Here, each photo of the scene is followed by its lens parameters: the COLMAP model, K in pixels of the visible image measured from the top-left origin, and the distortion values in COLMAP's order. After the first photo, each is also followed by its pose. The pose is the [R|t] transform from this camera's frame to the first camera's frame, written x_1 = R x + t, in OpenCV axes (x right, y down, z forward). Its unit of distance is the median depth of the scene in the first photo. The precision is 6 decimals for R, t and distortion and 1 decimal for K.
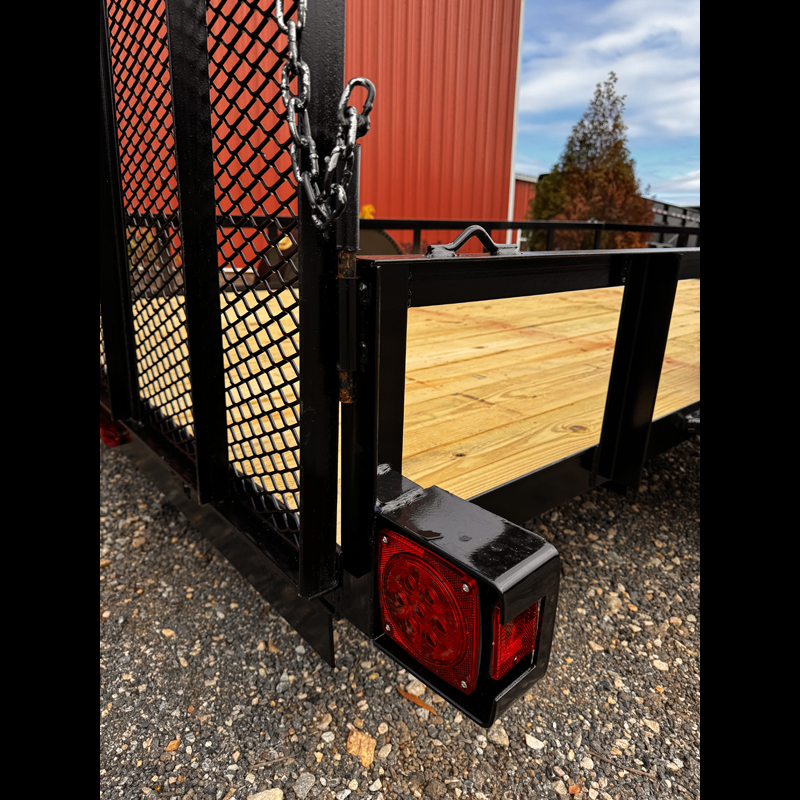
lens RADIAL K [[566.0, 0, 404.3], [0, 566.0, 400.7], [0, 0, 1]] dist [0.033604, -0.037312]
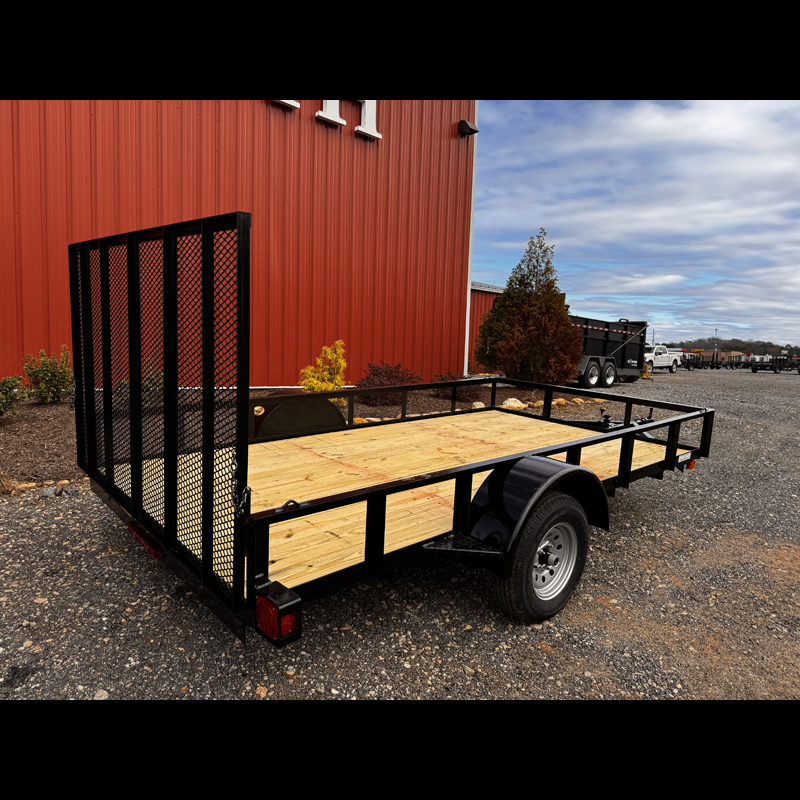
lens RADIAL K [[566.0, 0, 393.6], [0, 566.0, 395.3], [0, 0, 1]] dist [0.033604, -0.037312]
pose [[0.999983, 0.004177, -0.004163, 0.335523], [-0.004772, 0.987866, -0.155238, -0.180072], [0.003464, 0.155256, 0.987868, -1.083768]]
